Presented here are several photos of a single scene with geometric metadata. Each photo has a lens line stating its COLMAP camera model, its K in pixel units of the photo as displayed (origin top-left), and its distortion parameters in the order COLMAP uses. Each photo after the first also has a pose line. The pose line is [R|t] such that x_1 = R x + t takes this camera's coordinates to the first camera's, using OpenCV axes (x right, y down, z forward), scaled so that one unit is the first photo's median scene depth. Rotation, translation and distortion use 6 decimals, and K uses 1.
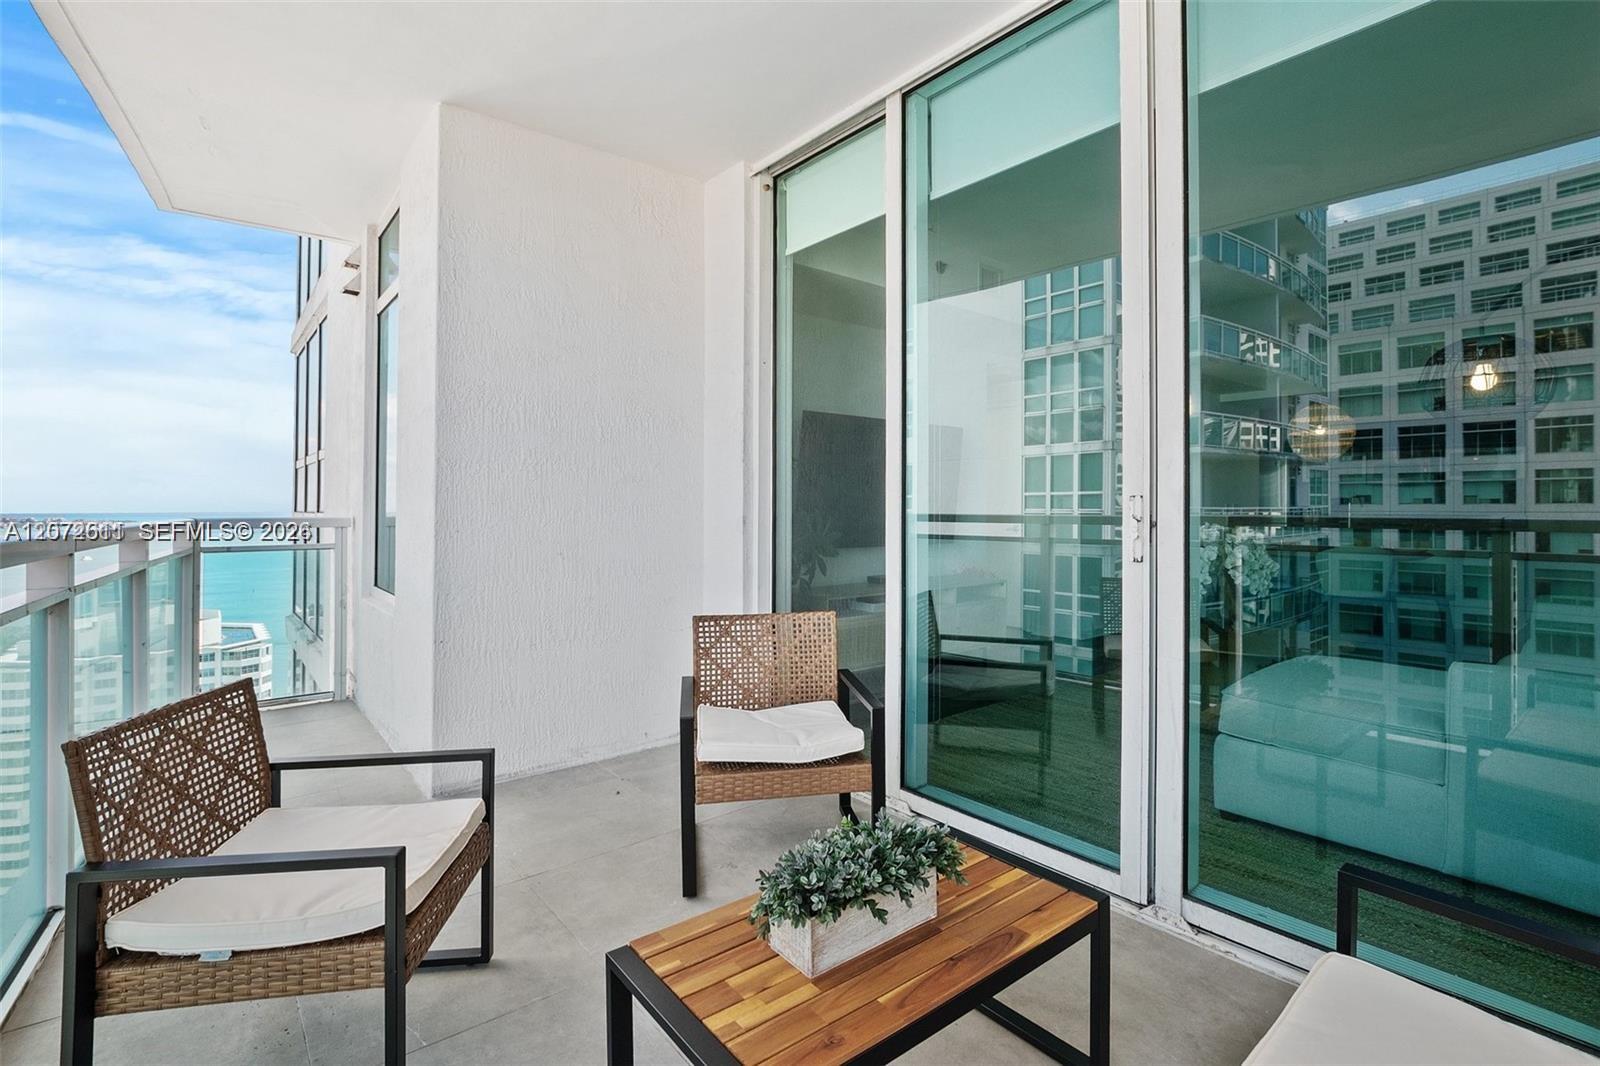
lens RADIAL K [[741.2, 0, 803.1], [0, 741.2, 487.7], [0, 0, 1]] dist [-0.037199, 0.013222]
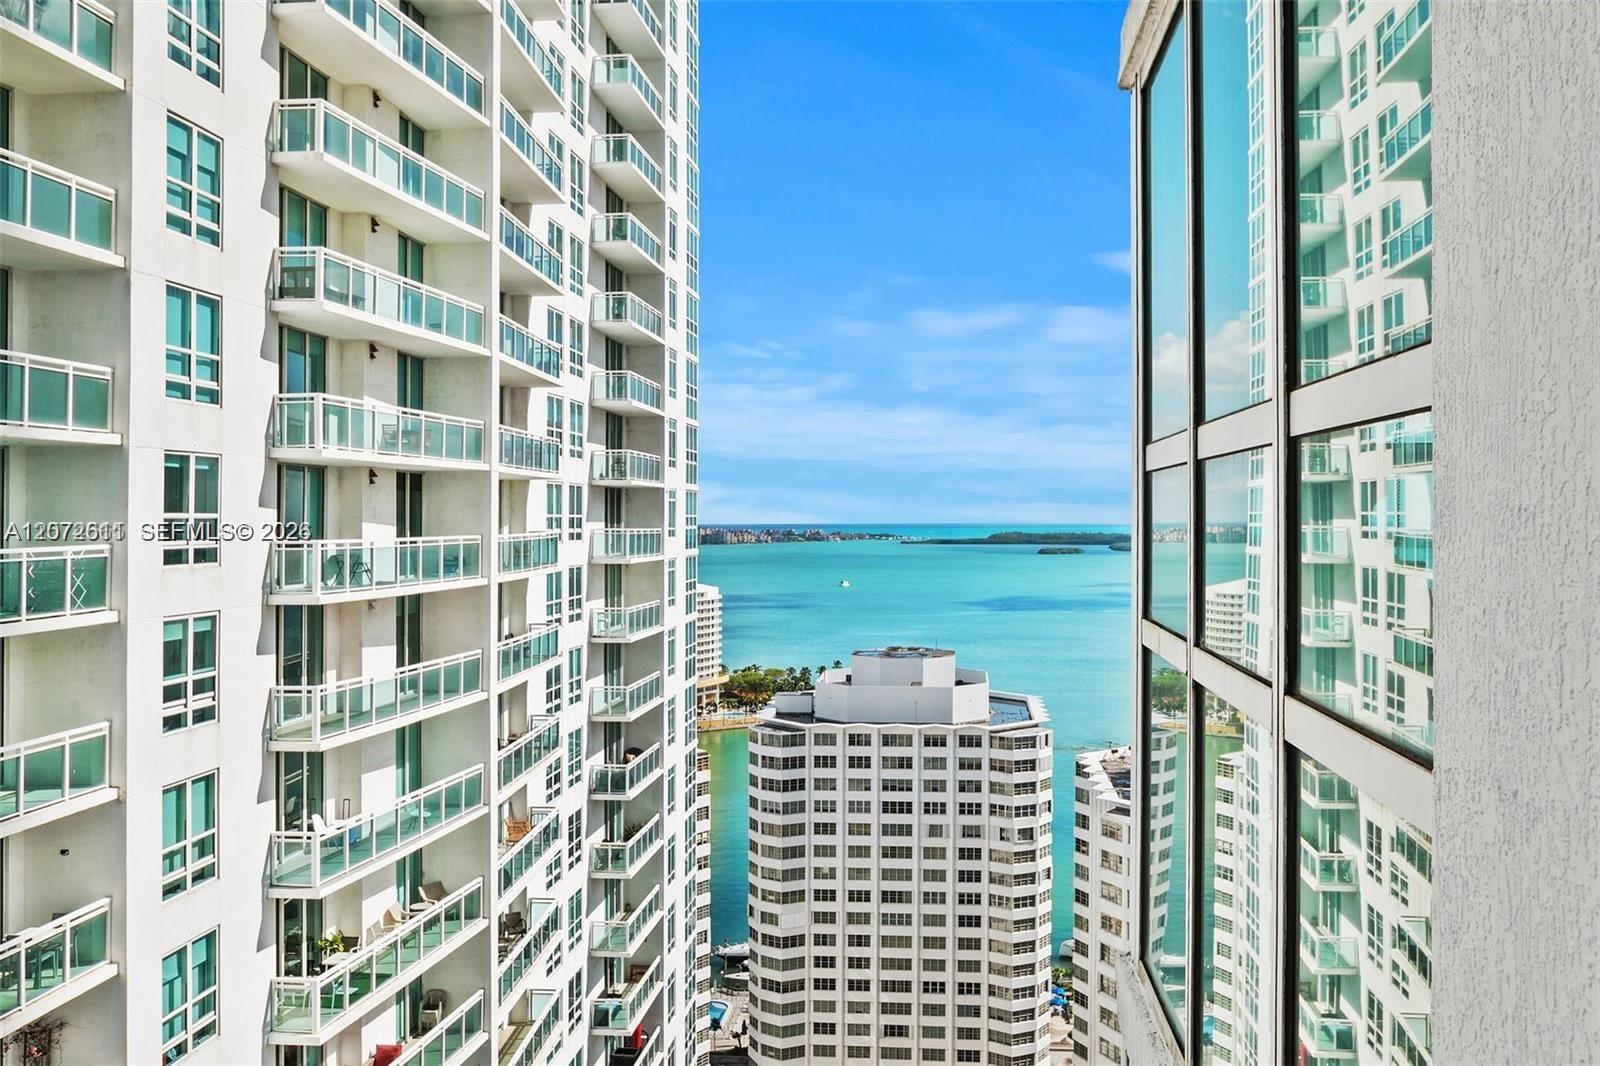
lens RADIAL K [[1331.9, 0, 798.7], [0, 1331.9, 502.2], [0, 0, 1]] dist [-0.033001, 0.014354]
pose [[0.685923, -0.001265, -0.727673, -1.086973], [0.015536, 0.999796, 0.012907, -0.086378], [0.727508, -0.020159, 0.685803, 1.387760]]
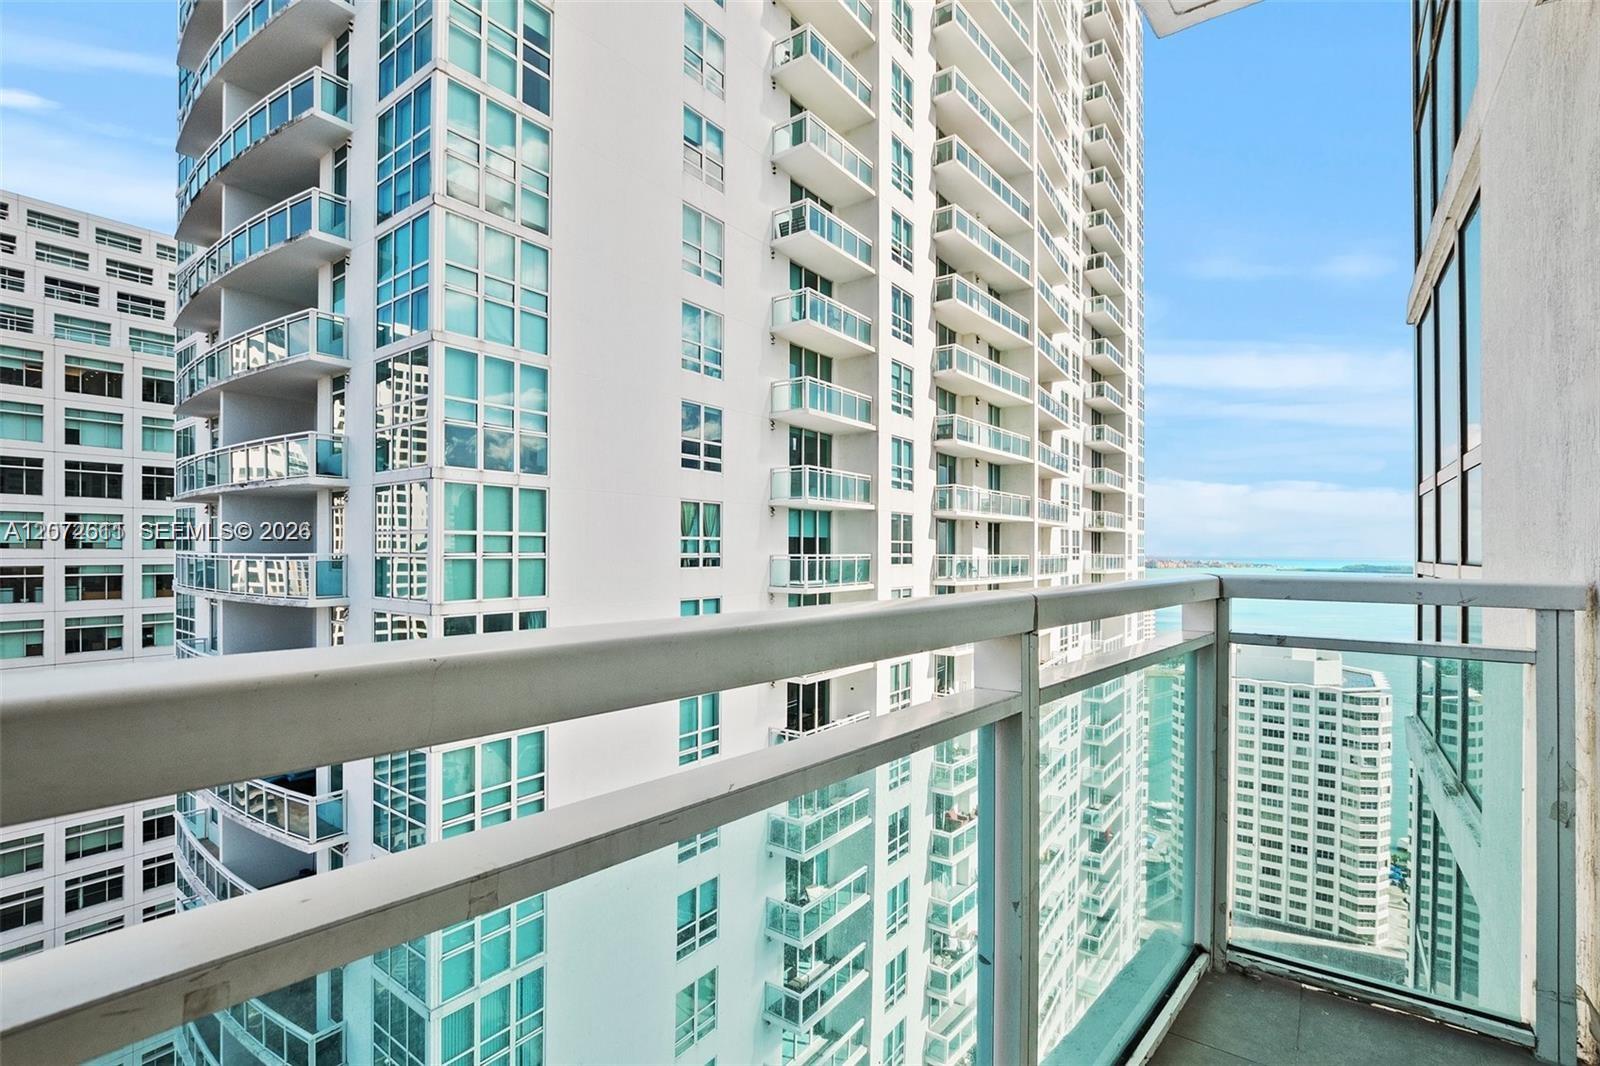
lens RADIAL K [[733.7, 0, 808.4], [0, 733.7, 545.9], [0, 0, 1]] dist [-0.053538, 0.021024]
pose [[0.253346, -0.001355, -0.967375, -0.478805], [0.019316, 0.999807, 0.003658, 0.015150], [0.967183, -0.019612, 0.253323, 0.683346]]
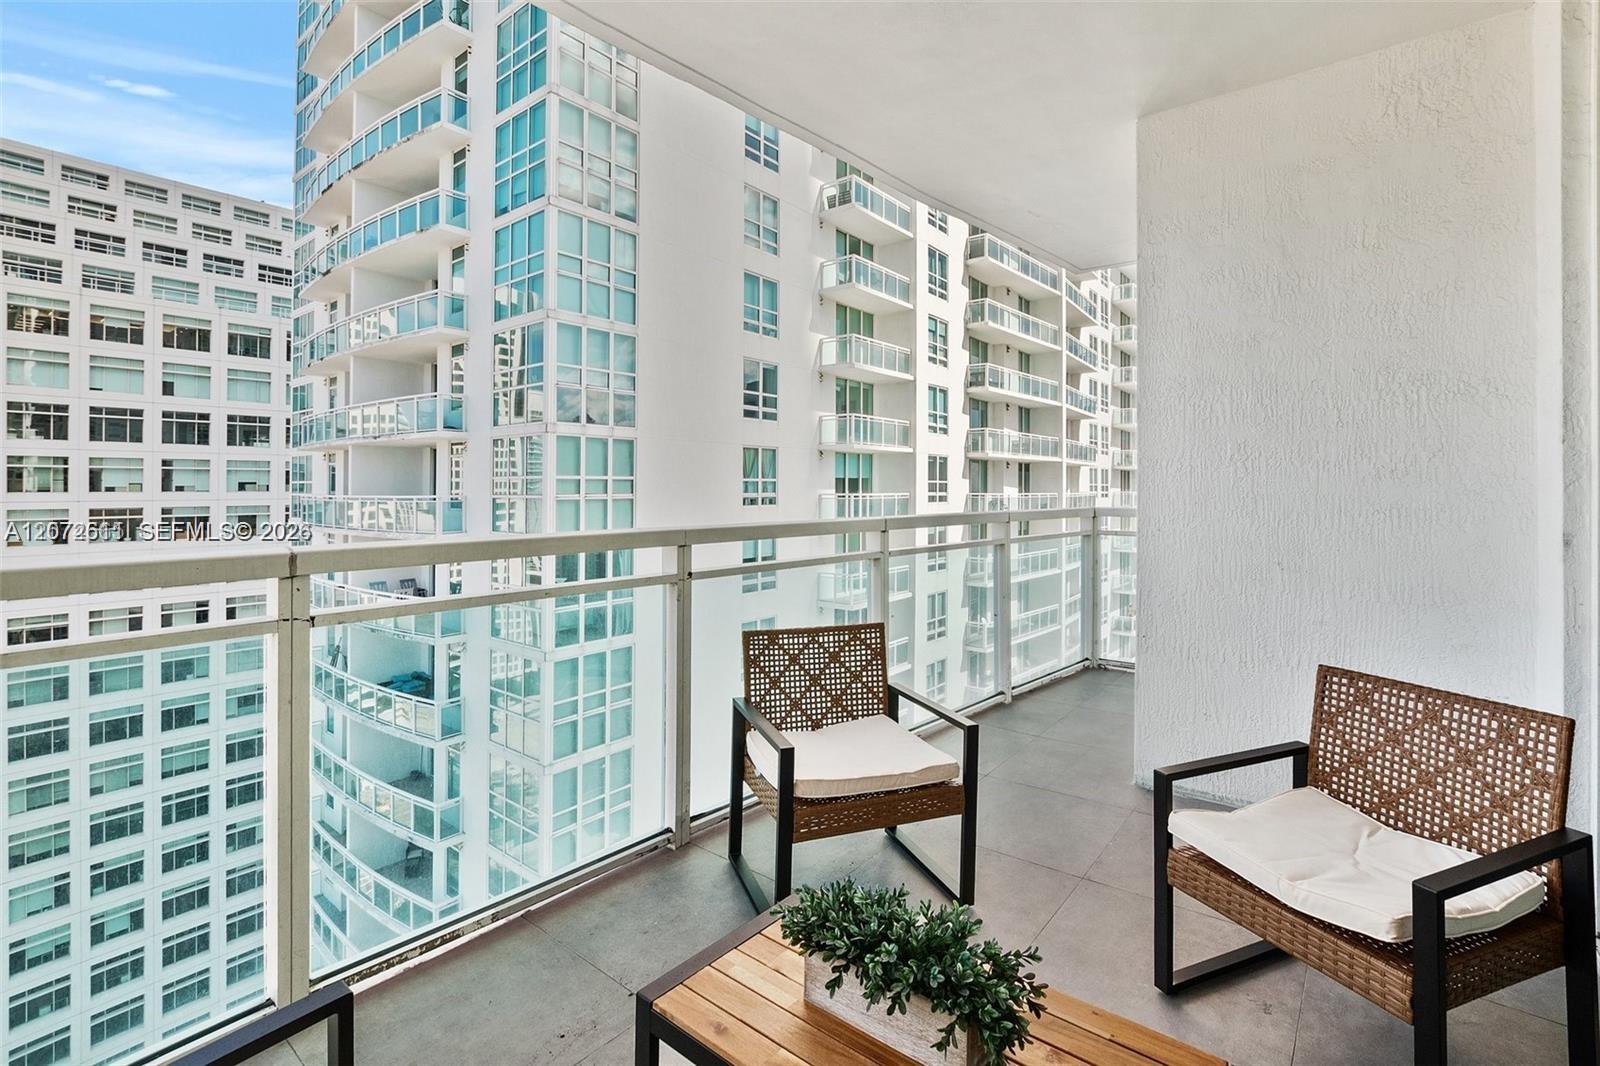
lens RADIAL K [[741.2, 0, 803.1], [0, 741.2, 487.7], [0, 0, 1]] dist [-0.037199, 0.013222]
pose [[0.208254, 0.002090, -0.978073, 0.348083], [0.024978, 0.999660, 0.007454, -0.014166], [0.977756, -0.025983, 0.208131, 0.279883]]
